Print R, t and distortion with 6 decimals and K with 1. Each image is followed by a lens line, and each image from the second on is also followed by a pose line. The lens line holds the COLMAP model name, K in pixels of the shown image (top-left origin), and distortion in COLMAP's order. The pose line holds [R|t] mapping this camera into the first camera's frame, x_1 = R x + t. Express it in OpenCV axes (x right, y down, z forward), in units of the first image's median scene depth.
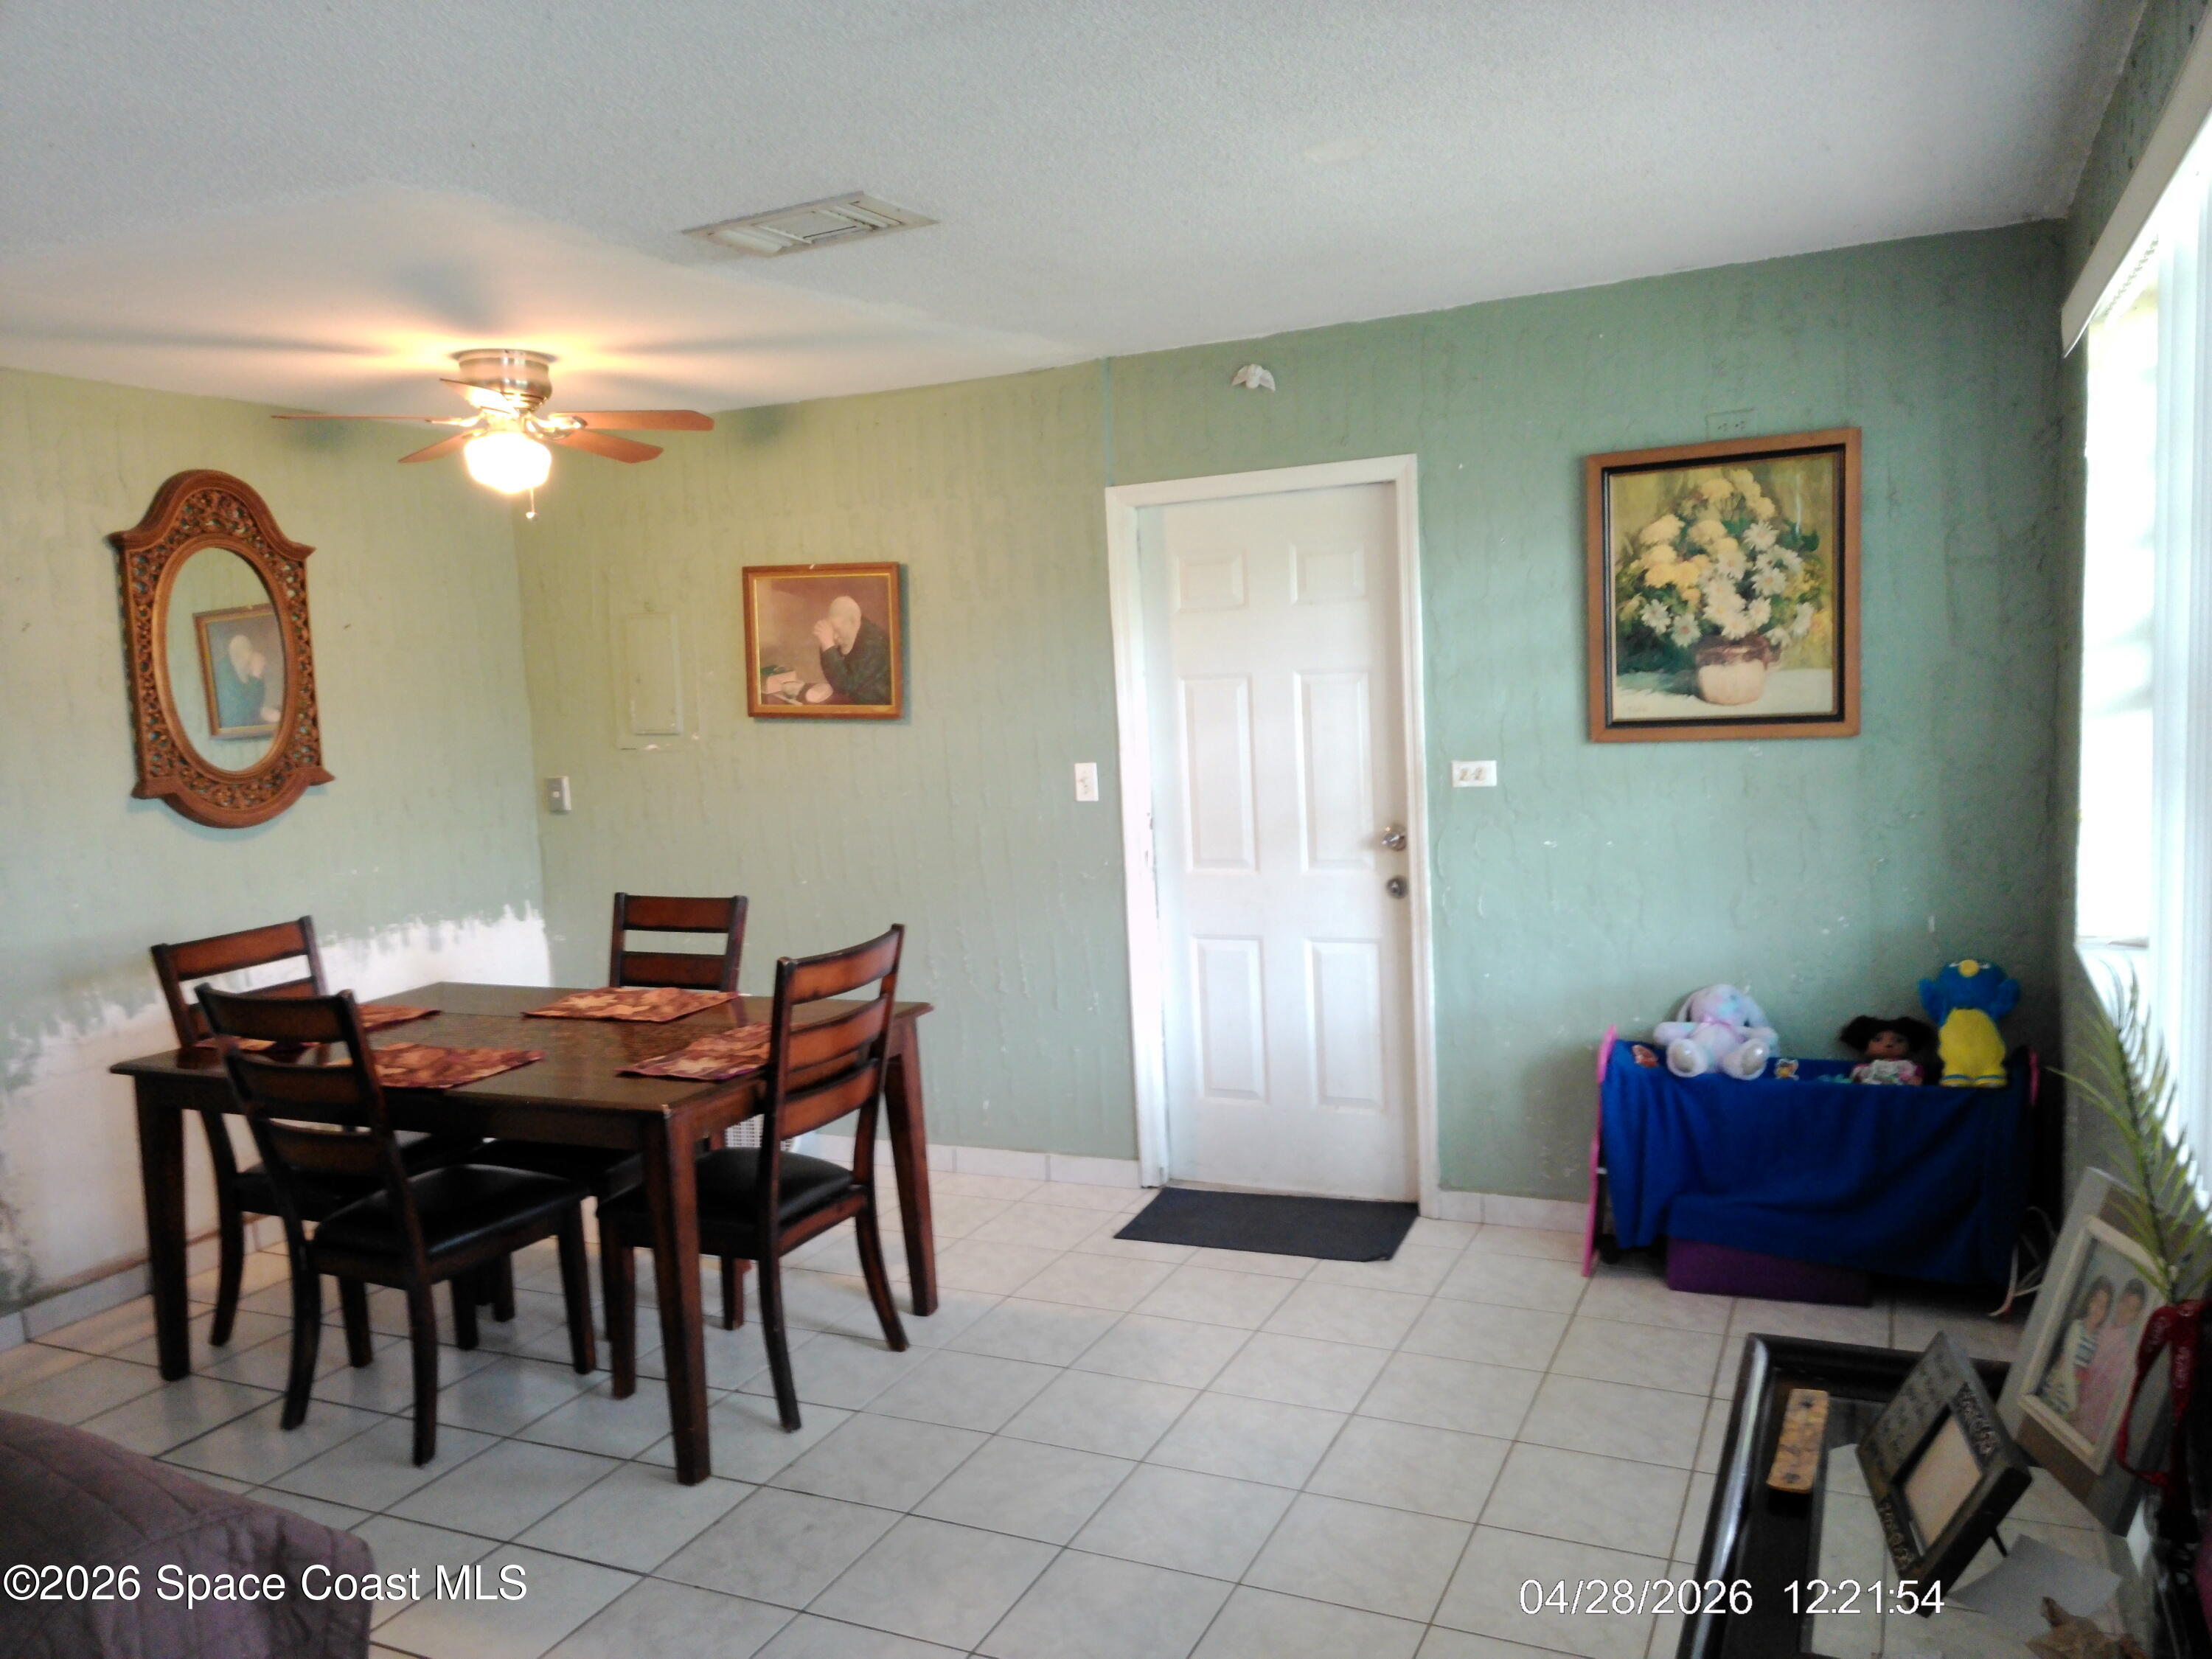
lens RADIAL K [[1662.6, 0, 1092.3], [0, 1662.6, 826.2], [0, 0, 1]] dist [0.108991, -0.136615]
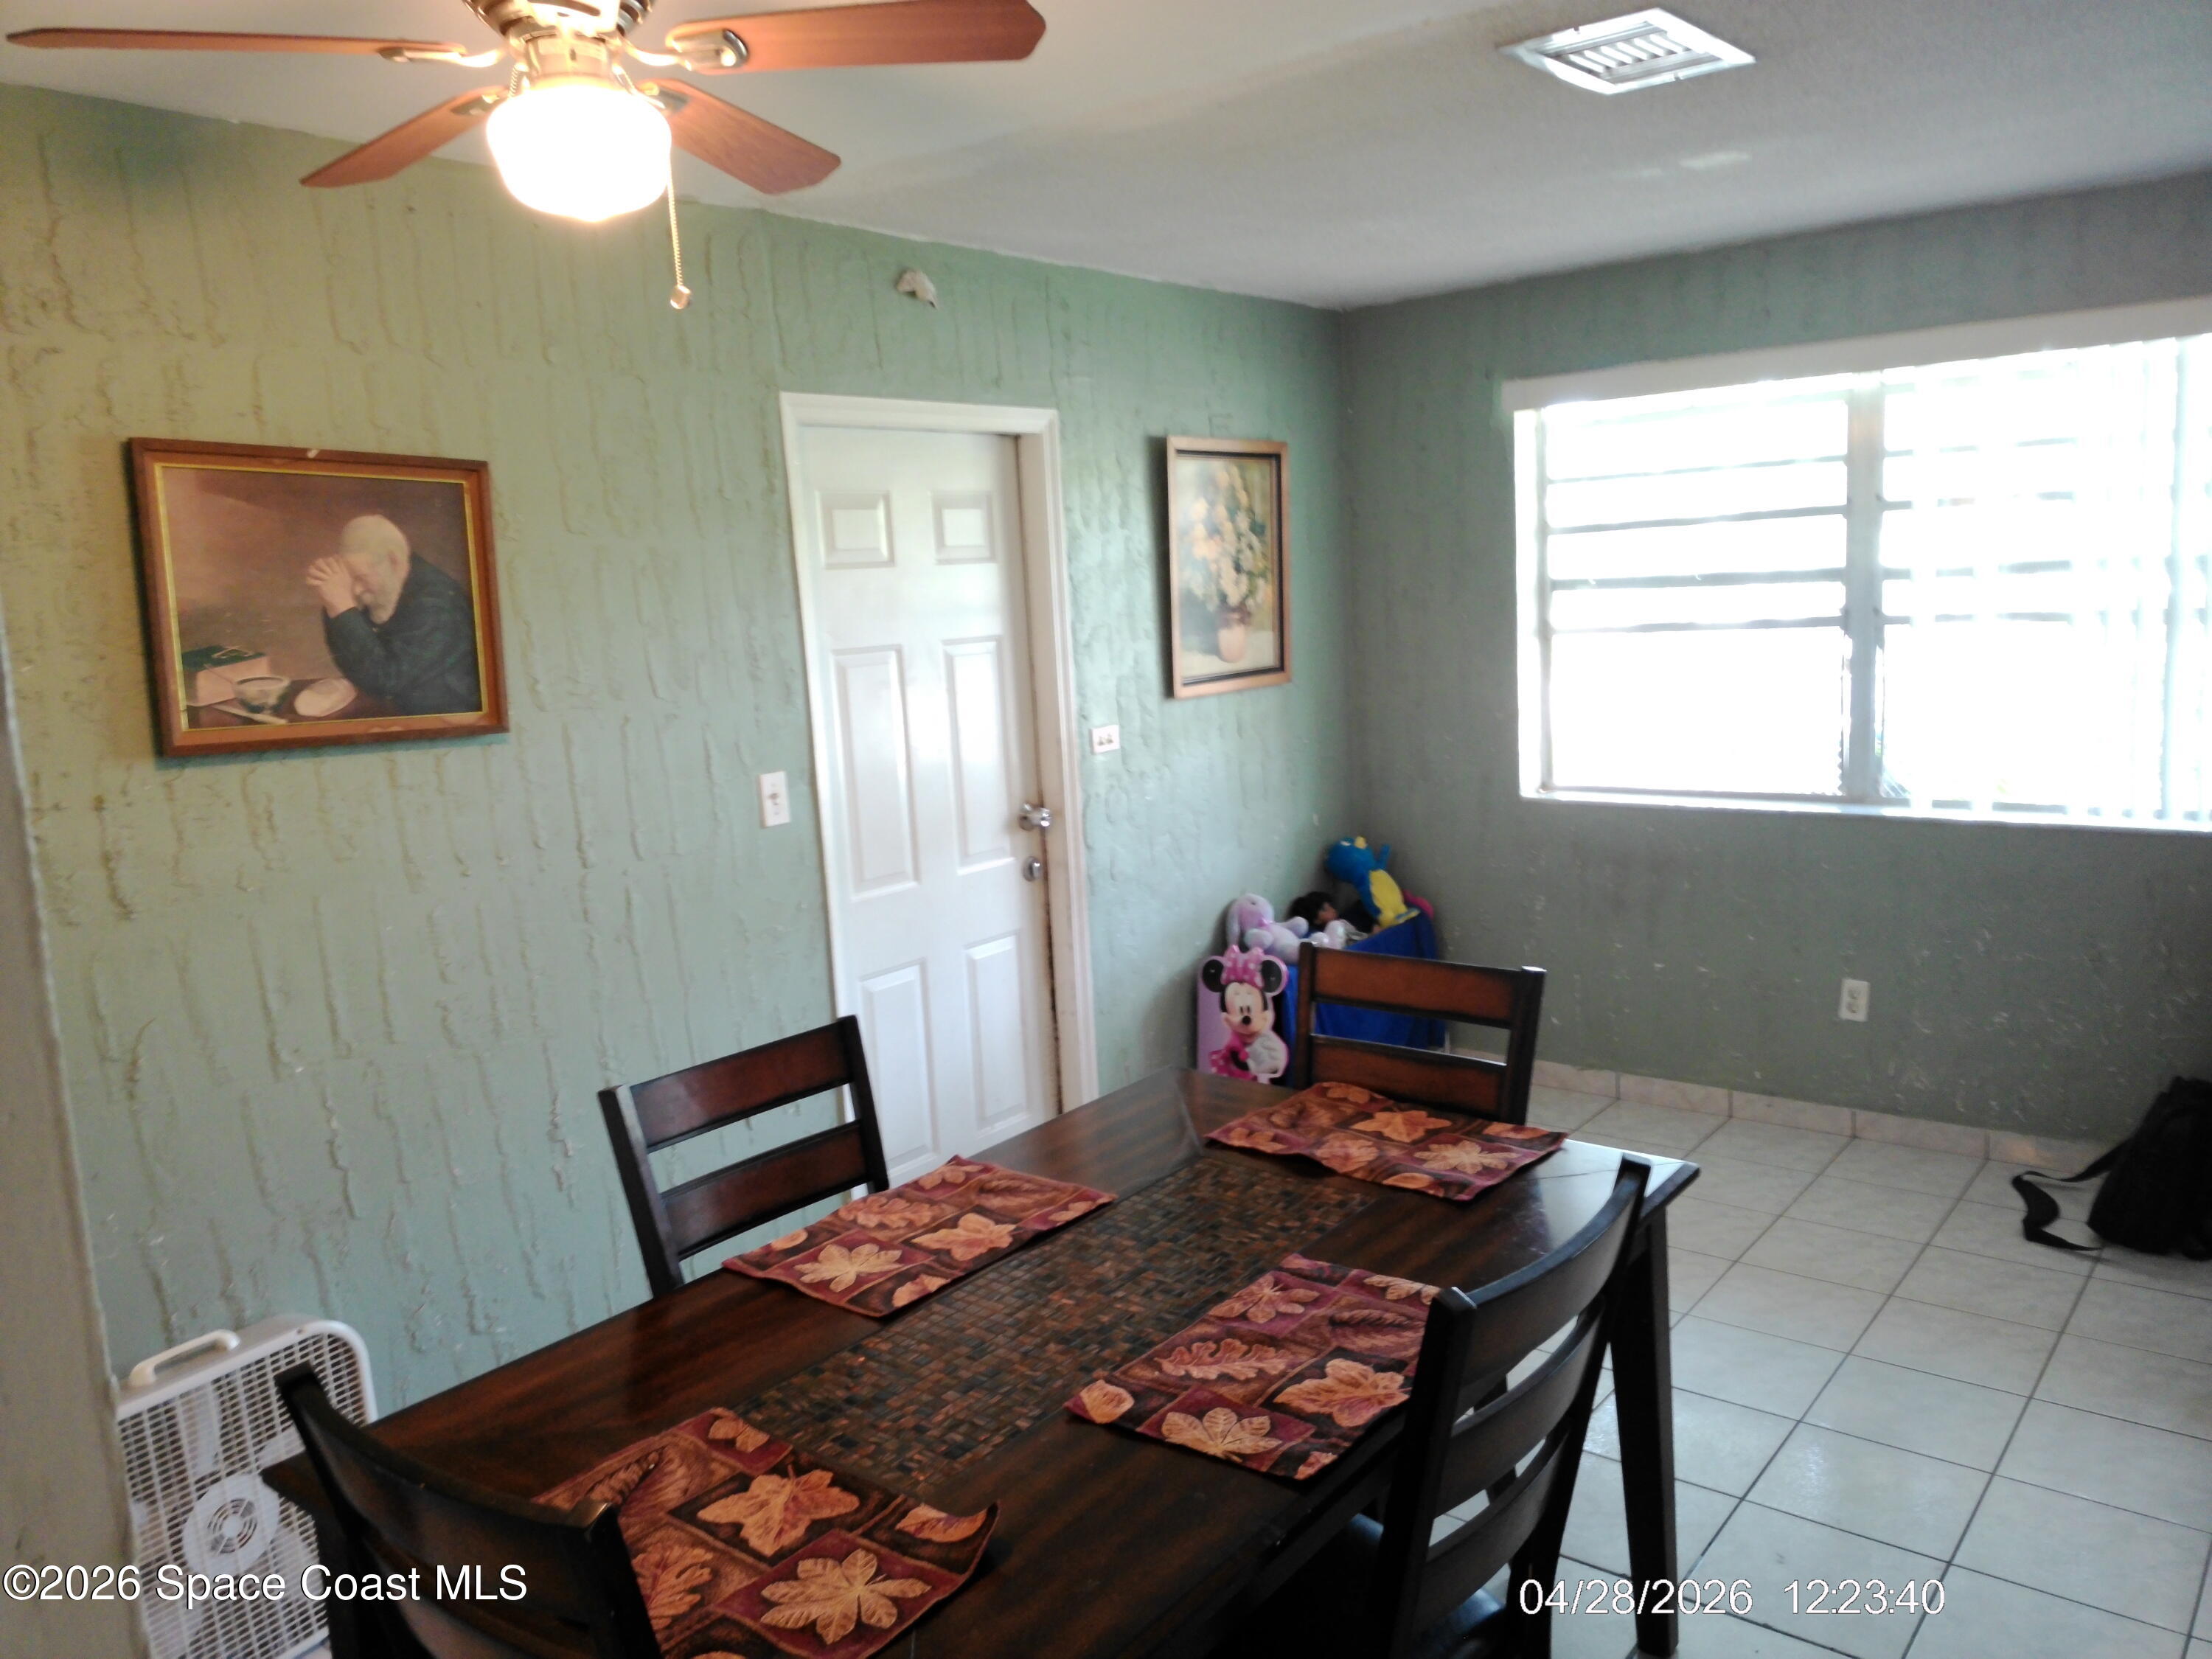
lens RADIAL K [[1651.9, 0, 1072.9], [0, 1651.9, 888.0], [0, 0, 1]] dist [-0.002627, -0.000475]
pose [[0.220159, -0.139209, 0.965480, -0.717555], [0.138453, 0.984203, 0.110337, -0.052658], [-0.965588, 0.109382, 0.235955, 0.759342]]
